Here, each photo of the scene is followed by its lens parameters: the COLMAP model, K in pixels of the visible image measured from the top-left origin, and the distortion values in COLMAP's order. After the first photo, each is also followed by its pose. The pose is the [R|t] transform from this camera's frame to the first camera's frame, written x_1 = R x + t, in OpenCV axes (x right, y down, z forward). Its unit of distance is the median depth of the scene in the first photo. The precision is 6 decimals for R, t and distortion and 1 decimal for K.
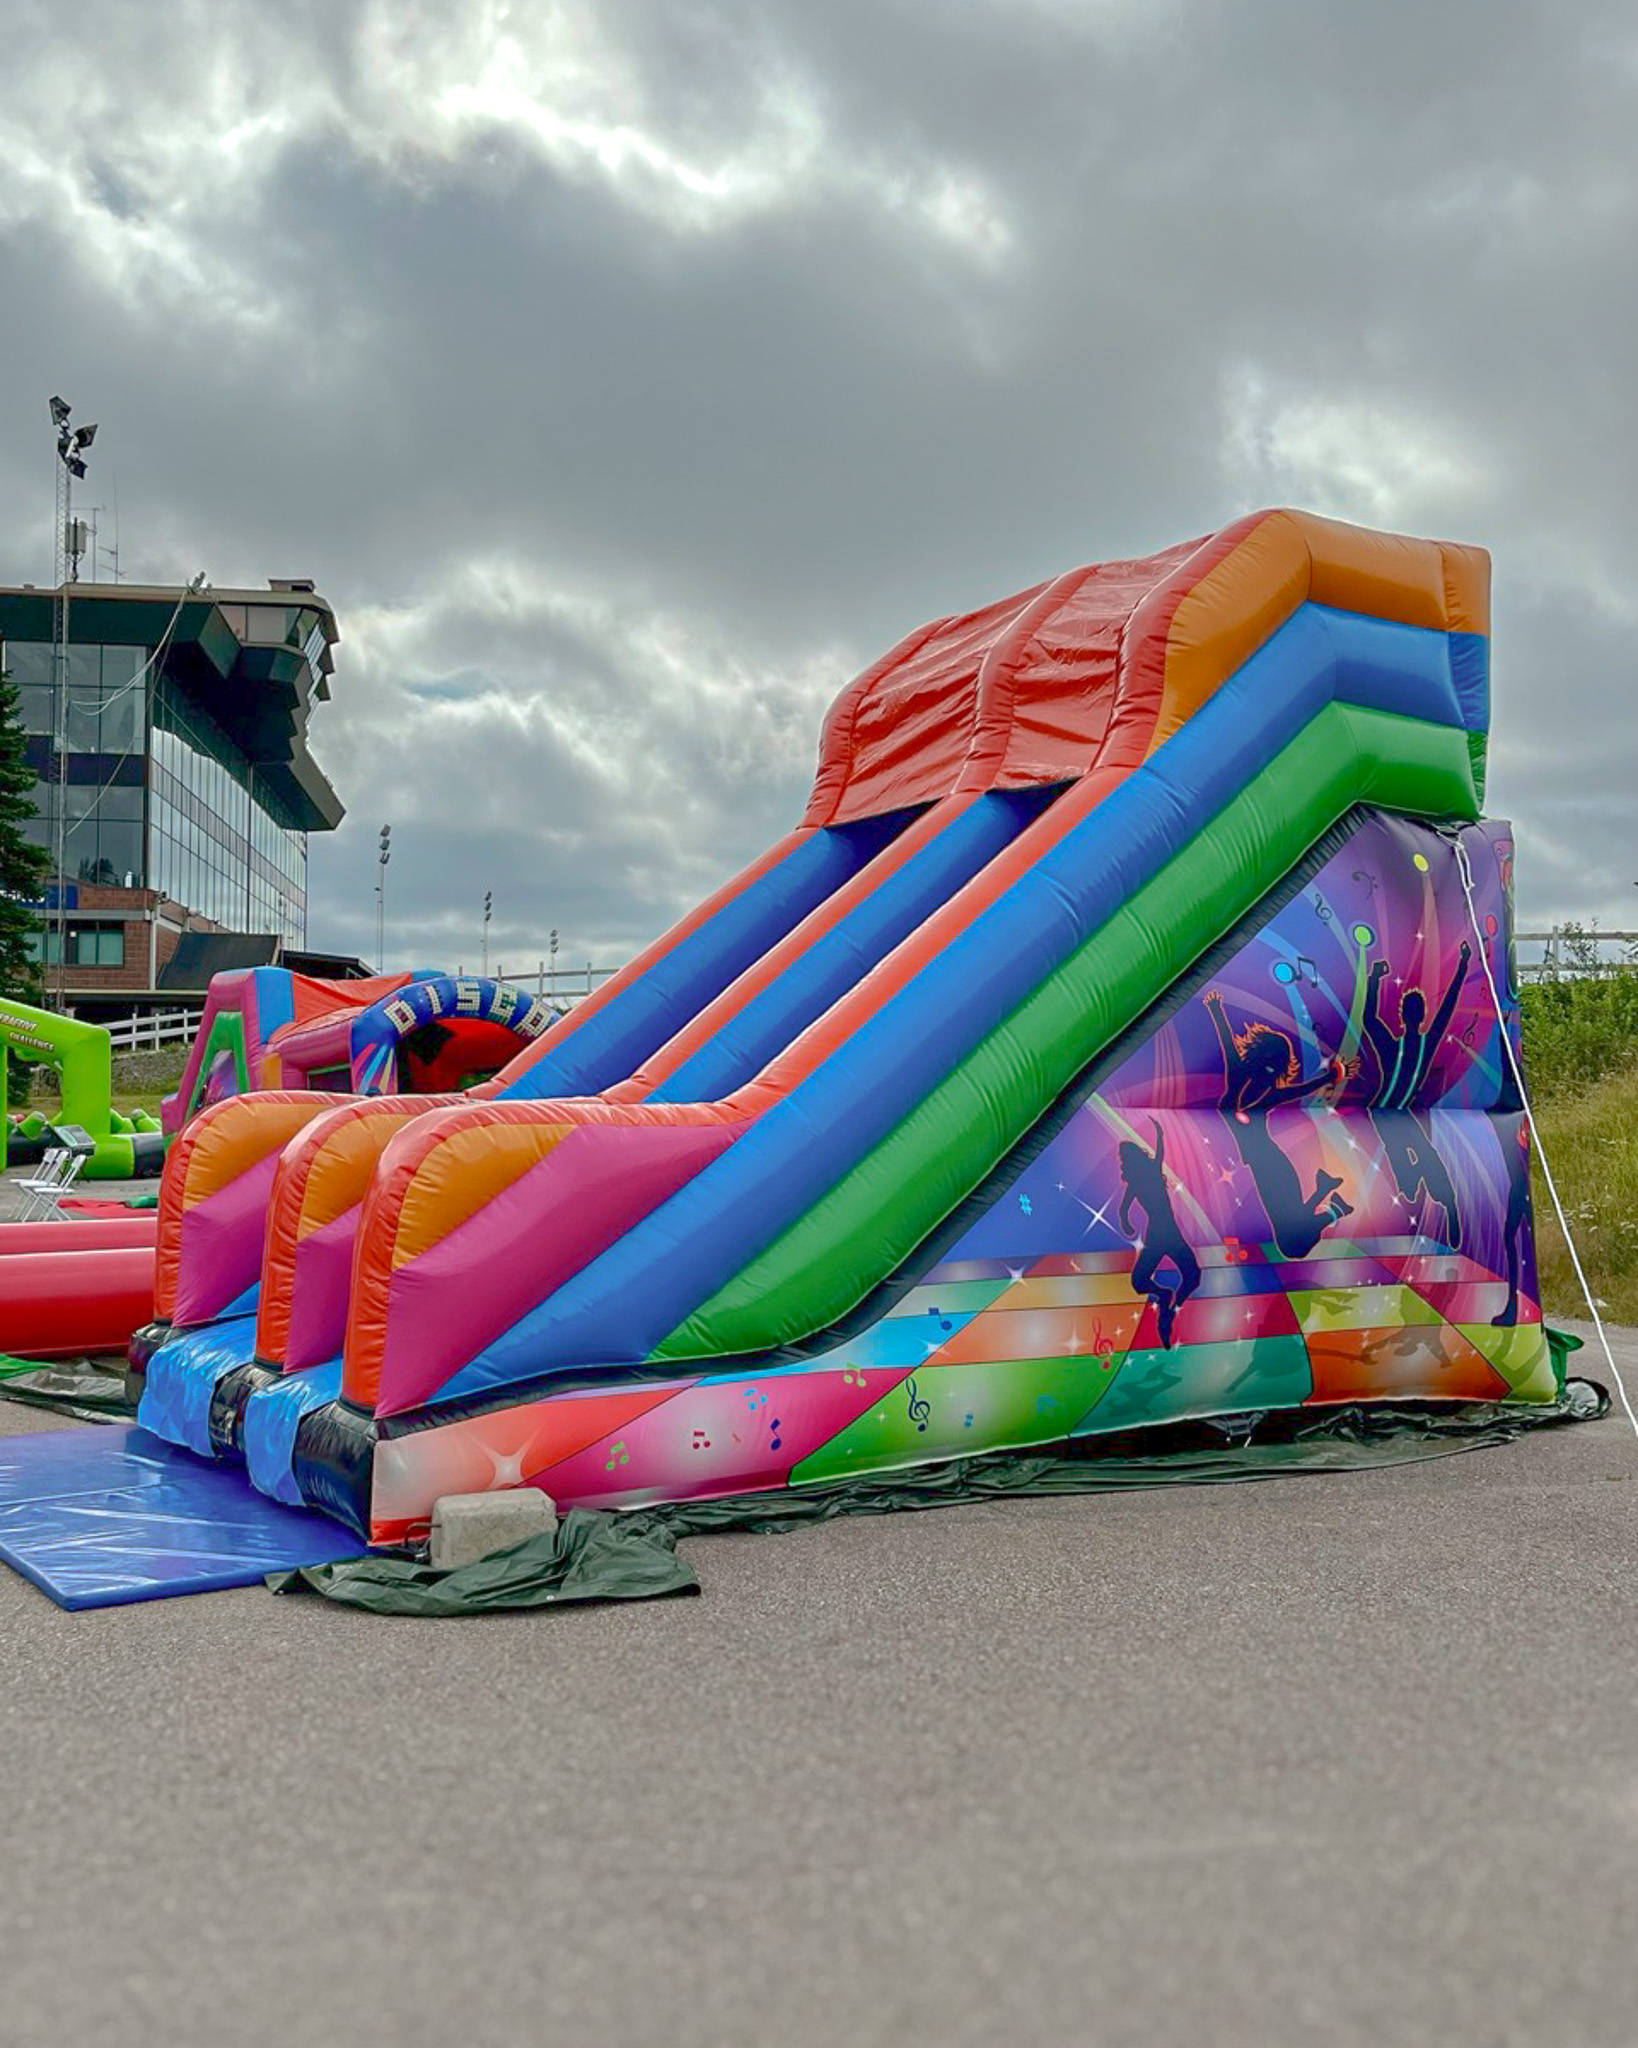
lens RADIAL K [[2281.2, 0, 819.0], [0, 2281.2, 1024.0], [0, 0, 1]] dist [-0.102618, -0.000745]
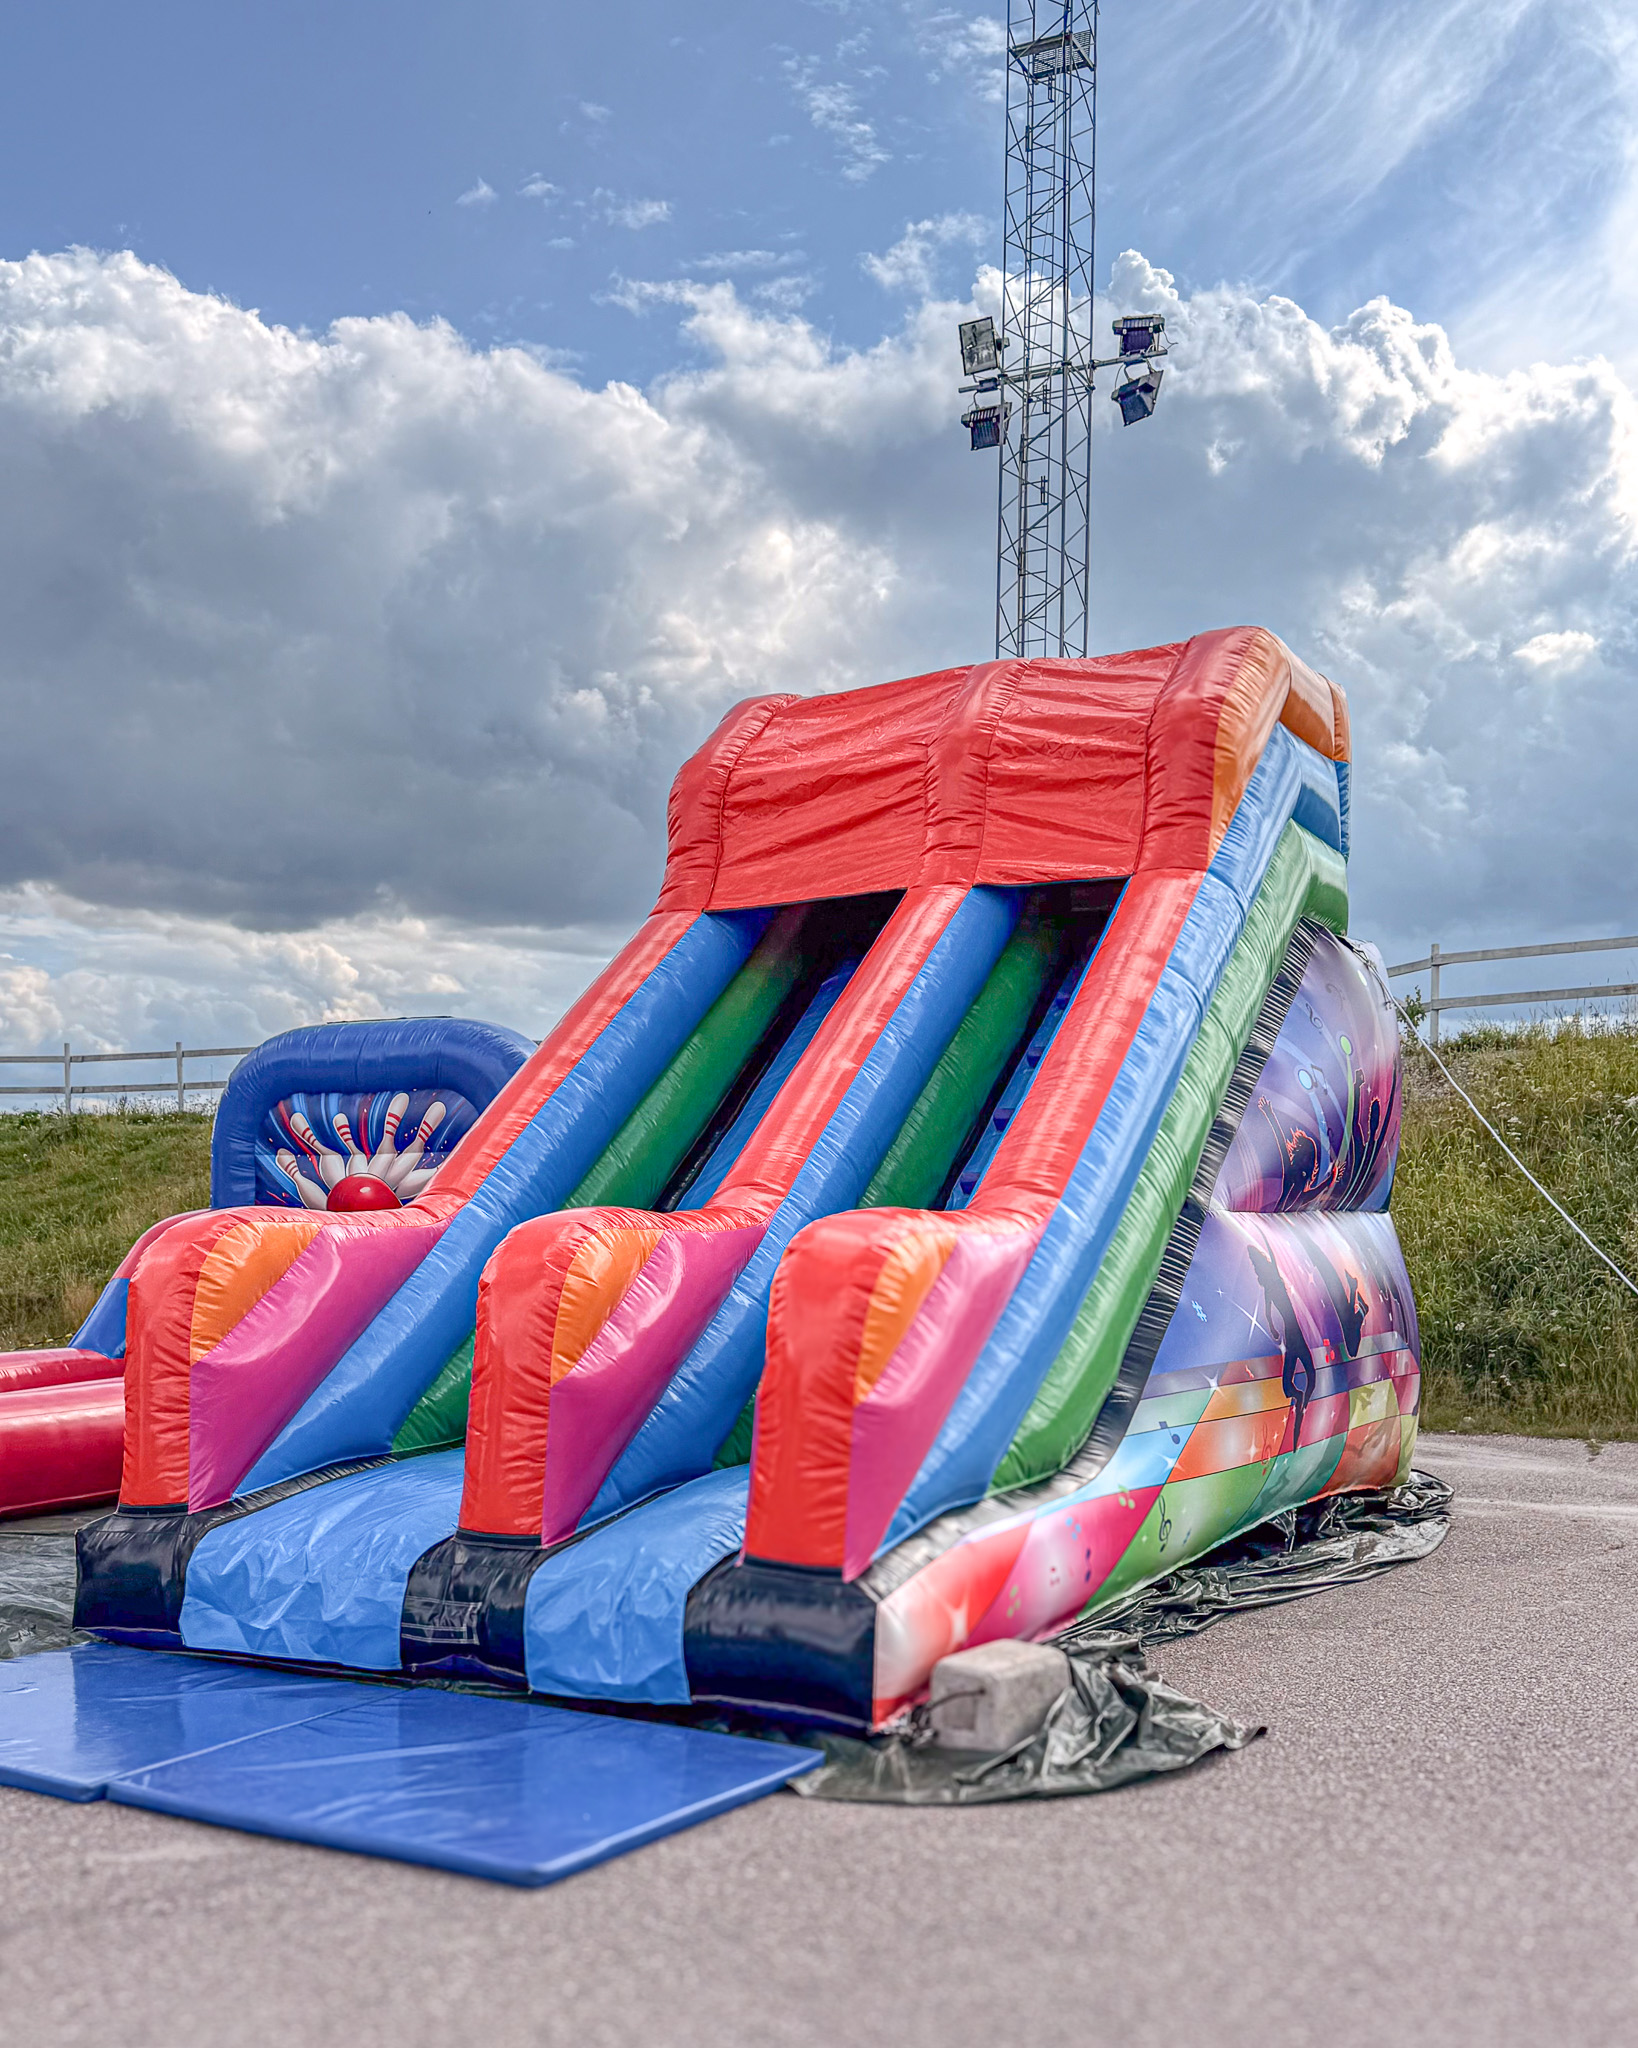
lens RADIAL K [[2511.5, 0, 819.0], [0, 2511.5, 1024.0], [0, 0, 1]] dist [0.003066, -0.000216]
pose [[0.848520, 0.027815, 0.528431, -0.623102], [-0.001932, 0.998774, -0.049471, 0.009761], [-0.529159, 0.040956, 0.847534, 0.166743]]
